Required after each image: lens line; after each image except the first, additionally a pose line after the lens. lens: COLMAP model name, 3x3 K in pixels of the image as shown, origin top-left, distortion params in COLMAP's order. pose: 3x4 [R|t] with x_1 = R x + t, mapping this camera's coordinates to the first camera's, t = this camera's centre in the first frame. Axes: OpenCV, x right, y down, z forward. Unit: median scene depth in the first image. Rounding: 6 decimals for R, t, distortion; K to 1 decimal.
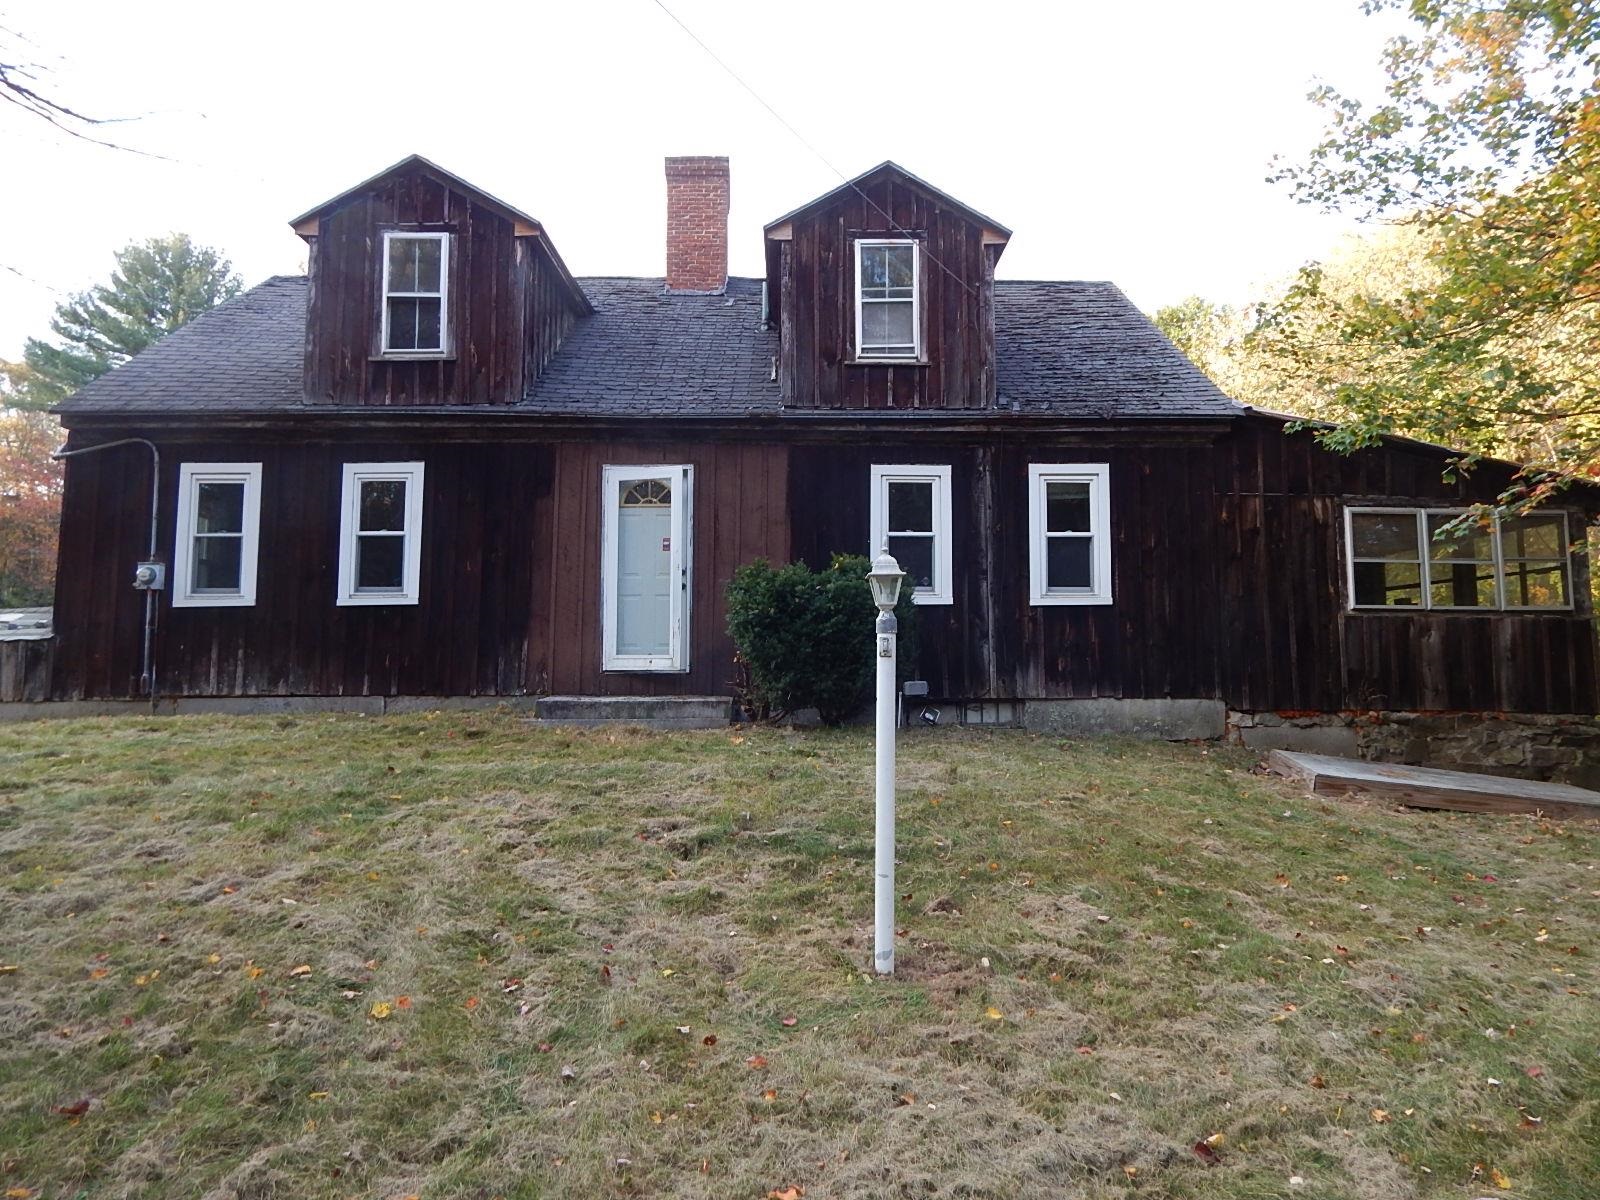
lens RADIAL K [[1056.3, 0, 805.1], [0, 1056.3, 596.8], [0, 0, 1]] dist [0.004669, -0.005590]
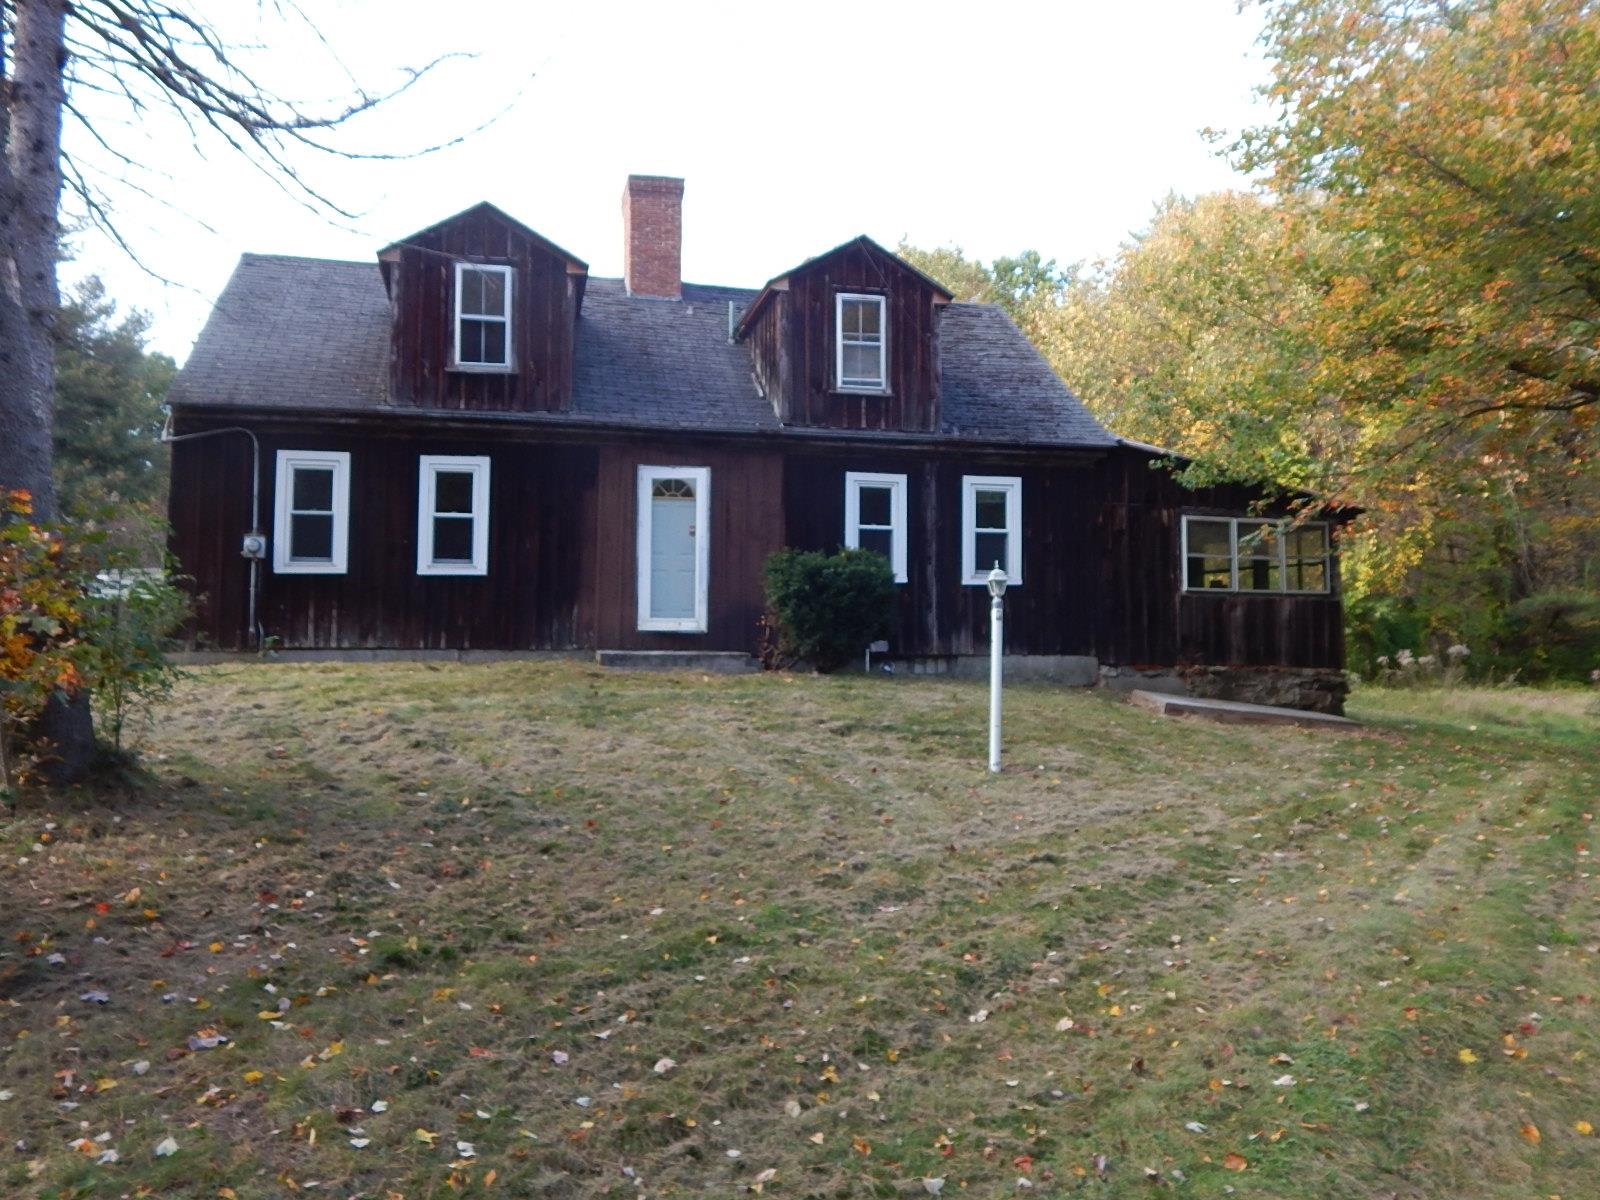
lens RADIAL K [[1303.8, 0, 799.0], [0, 1303.8, 595.2], [0, 0, 1]] dist [-0.008575, -0.004744]
pose [[0.977267, 0.015619, 0.211438, -0.329080], [-0.022701, 0.999258, 0.031107, -0.023912], [-0.210796, -0.035199, 0.976896, -0.543804]]
